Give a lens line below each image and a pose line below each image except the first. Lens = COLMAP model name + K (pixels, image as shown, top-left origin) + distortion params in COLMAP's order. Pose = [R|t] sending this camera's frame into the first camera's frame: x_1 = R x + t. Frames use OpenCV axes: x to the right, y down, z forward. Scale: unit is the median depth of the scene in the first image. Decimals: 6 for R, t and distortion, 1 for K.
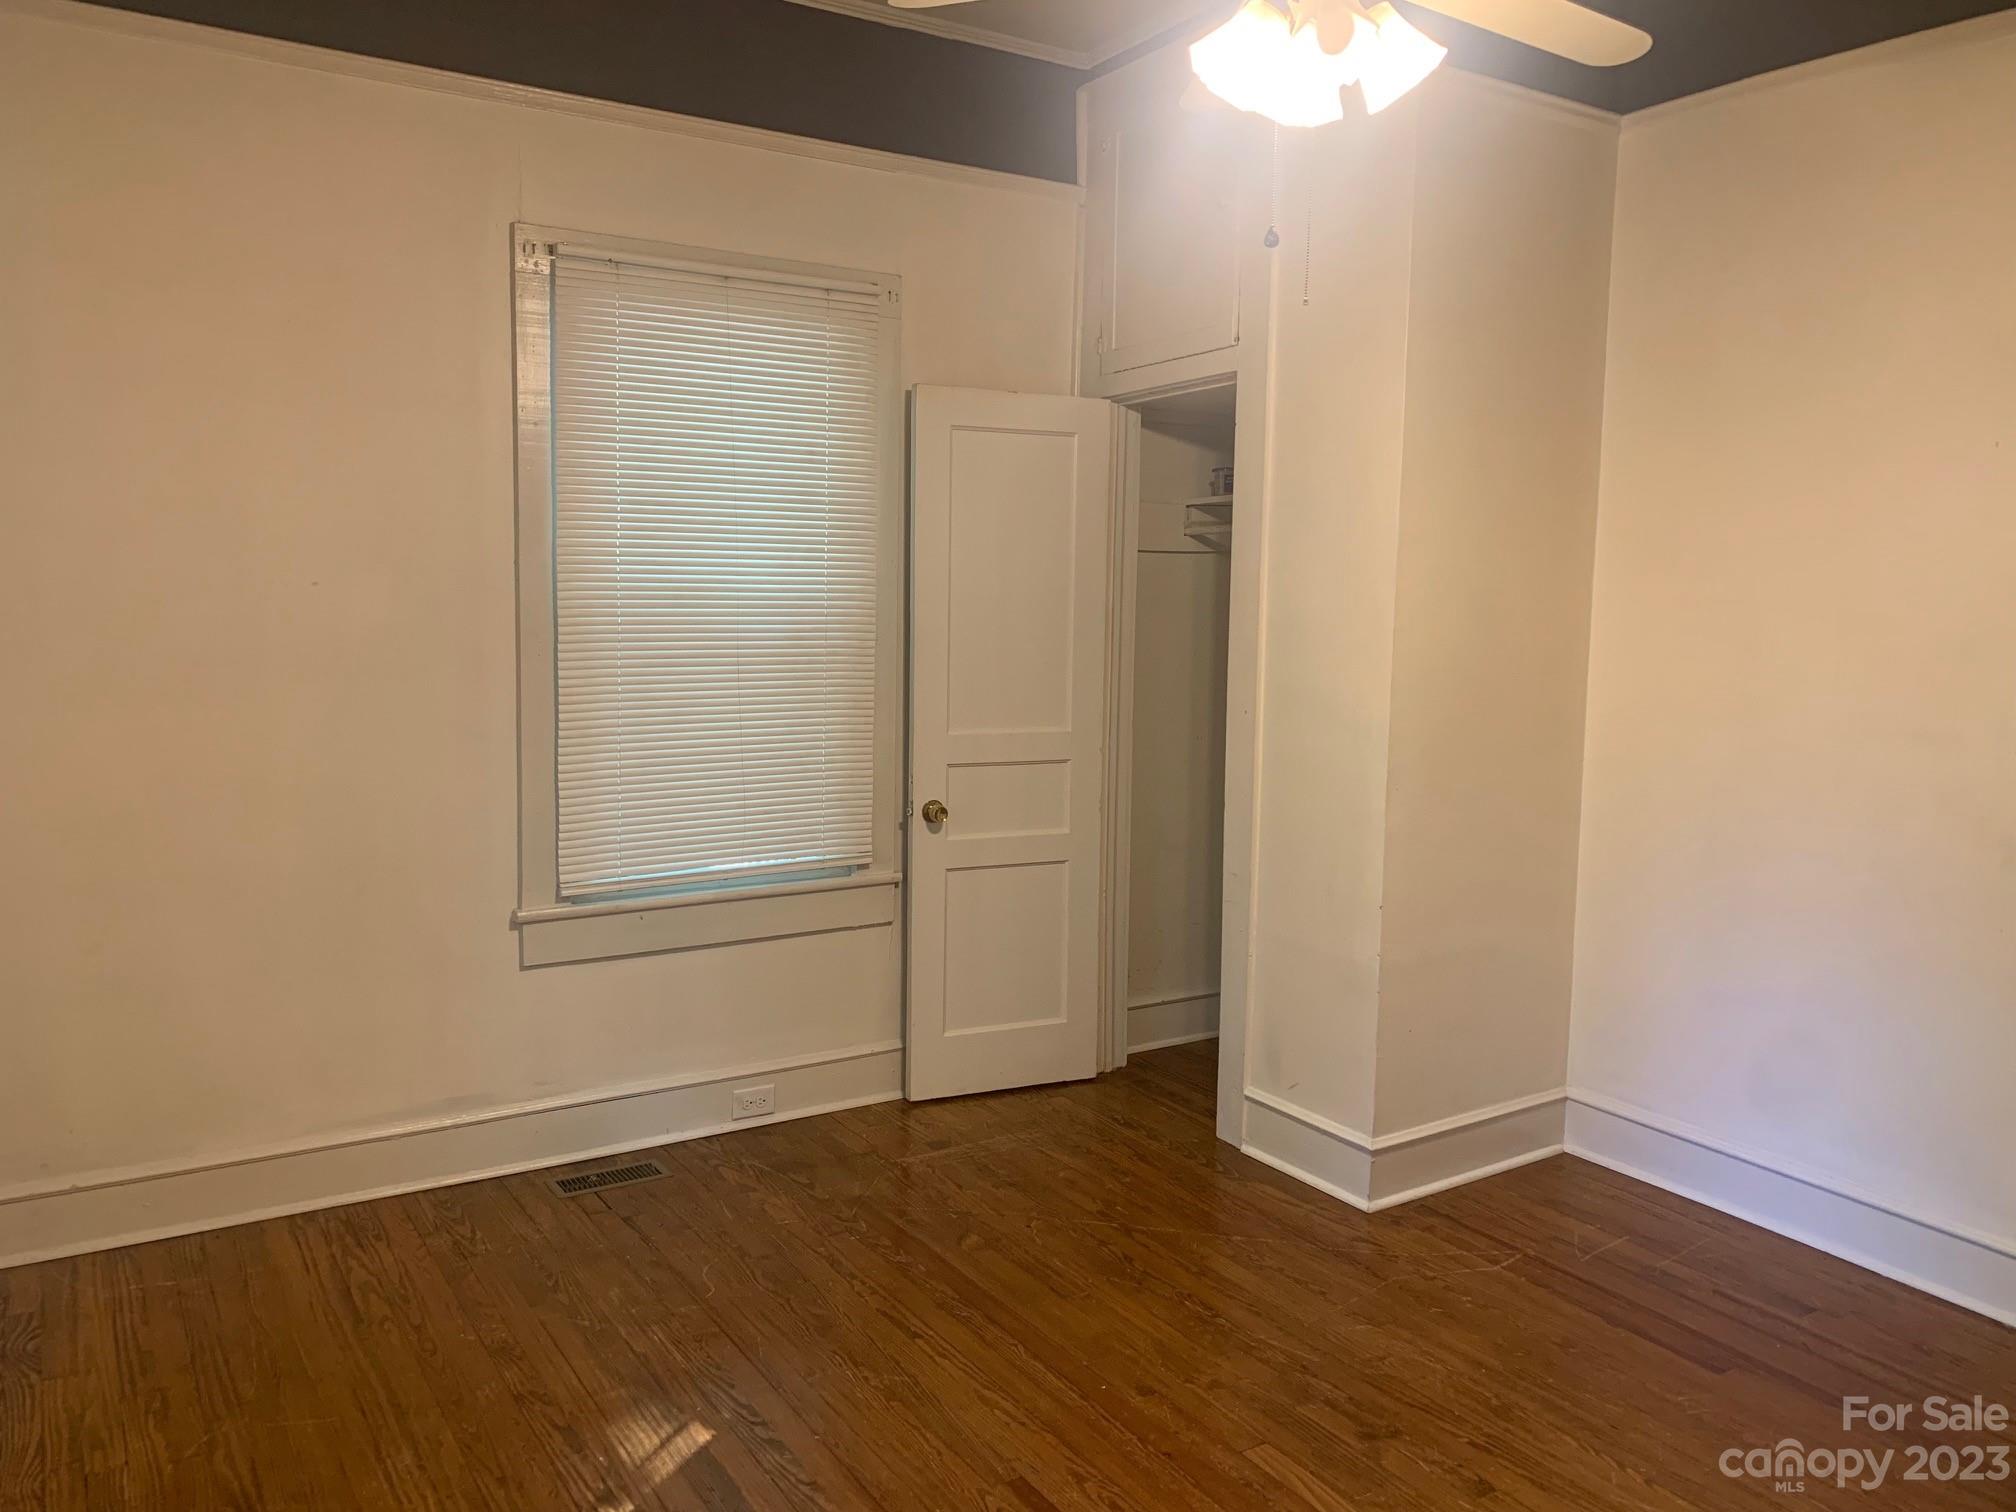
lens RADIAL K [[1554.9, 0, 1008.0], [0, 1554.9, 756.0], [0, 0, 1]] dist [0.004350, 0.000299]
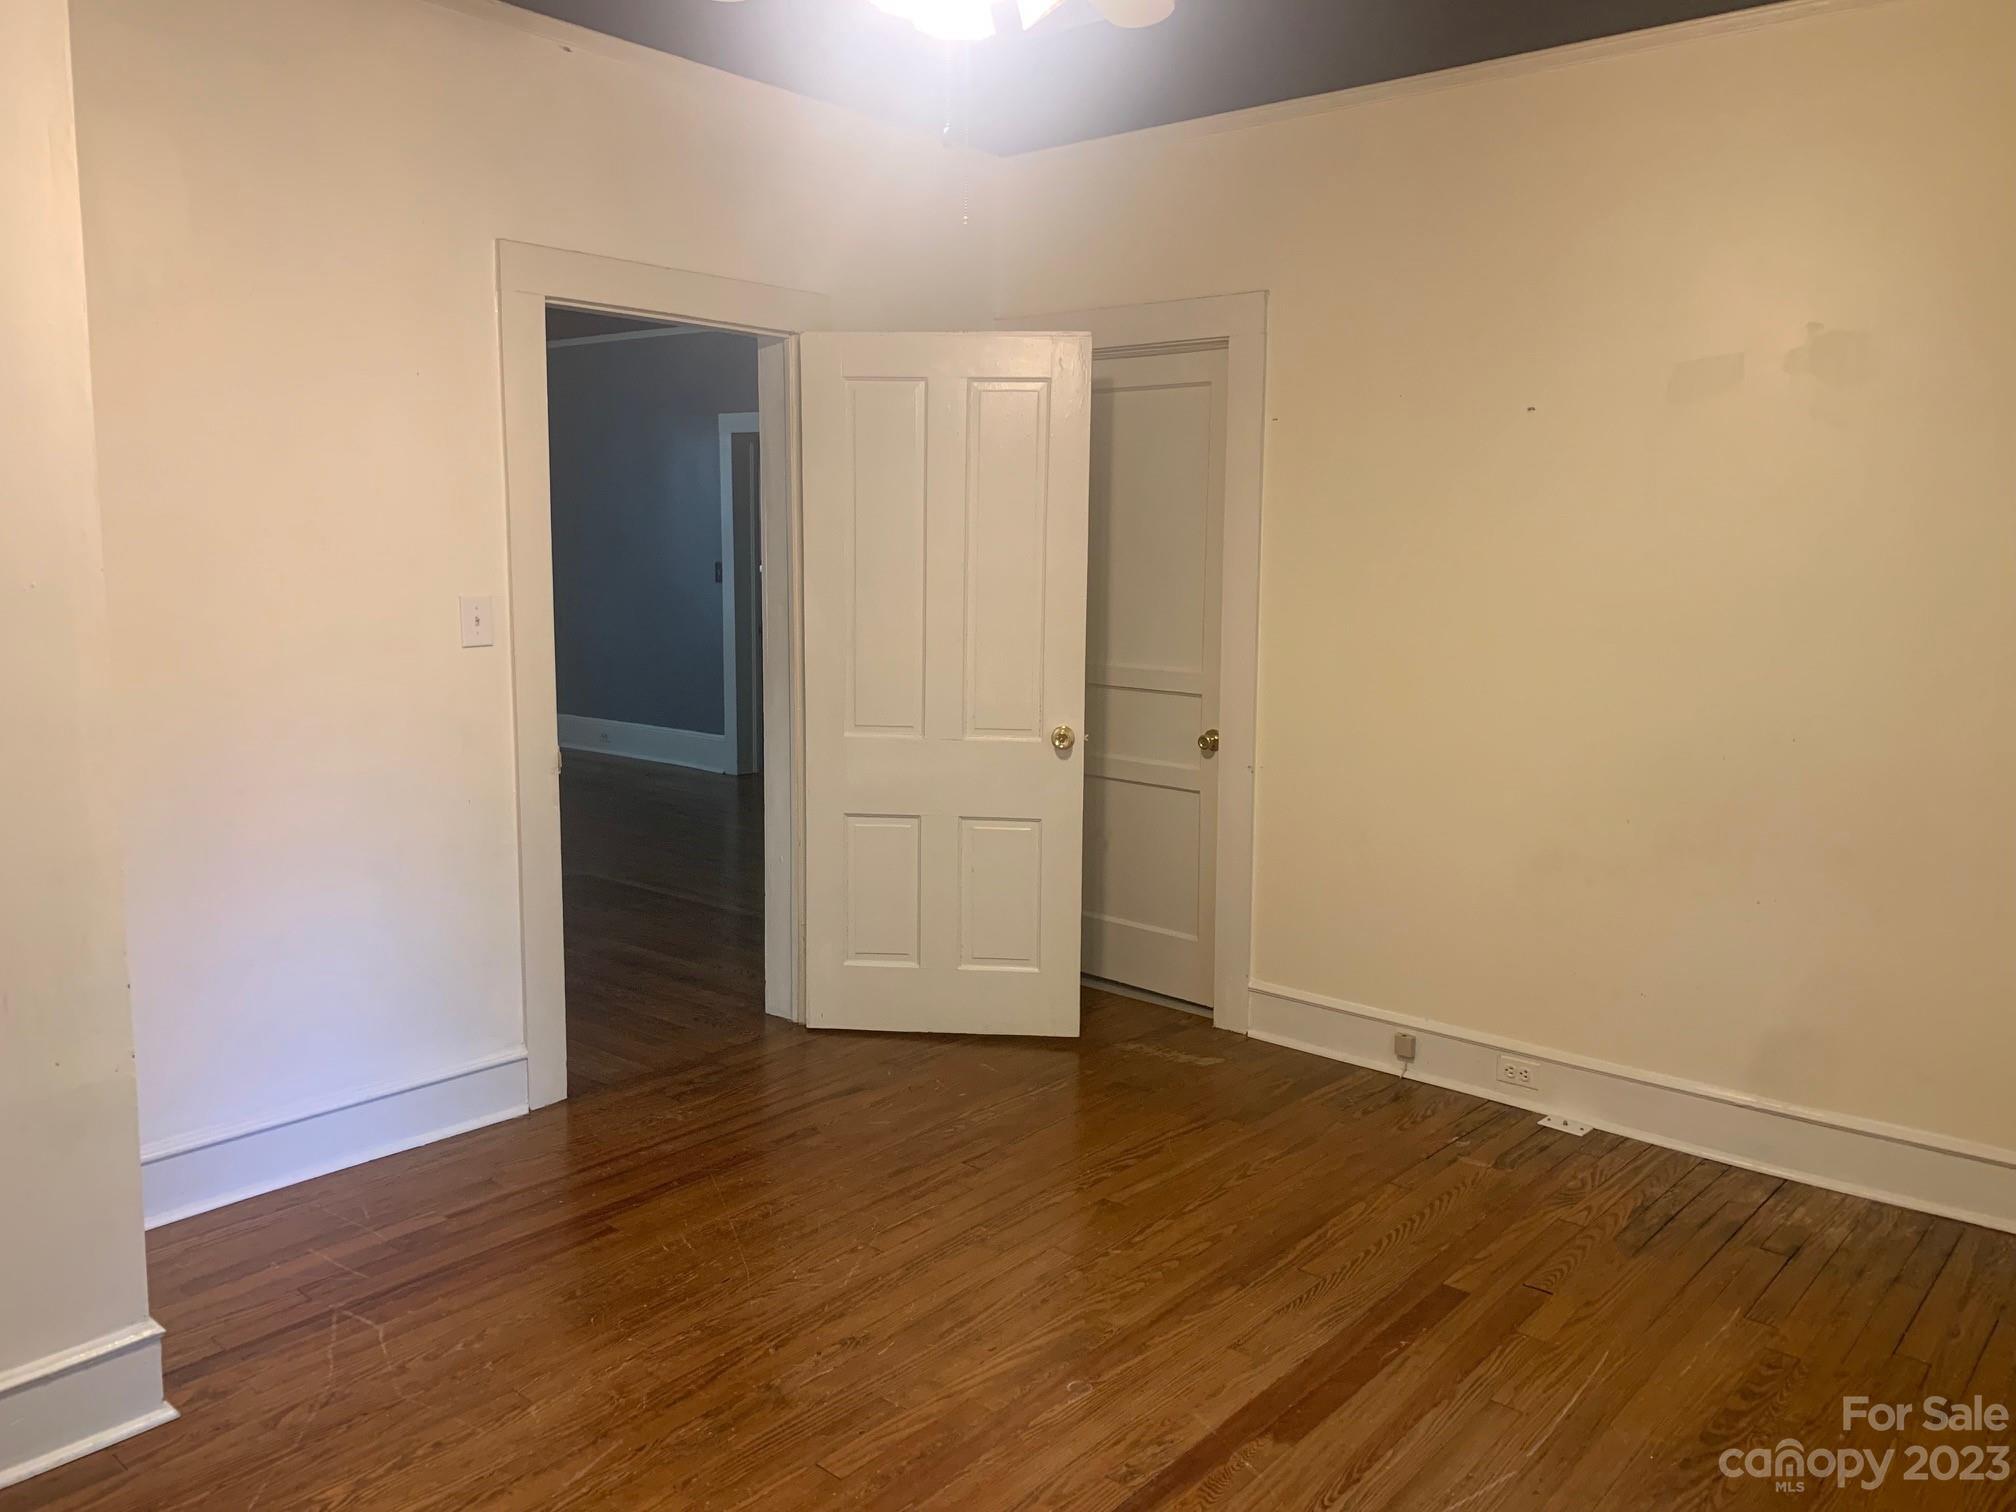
lens RADIAL K [[1554.9, 0, 1008.0], [0, 1554.9, 756.0], [0, 0, 1]] dist [0.004350, 0.000299]
pose [[-0.298163, -0.155145, 0.941822, -0.537304], [0.097358, 0.976613, 0.191697, -0.094782], [-0.949537, 0.148851, -0.276085, 0.909391]]
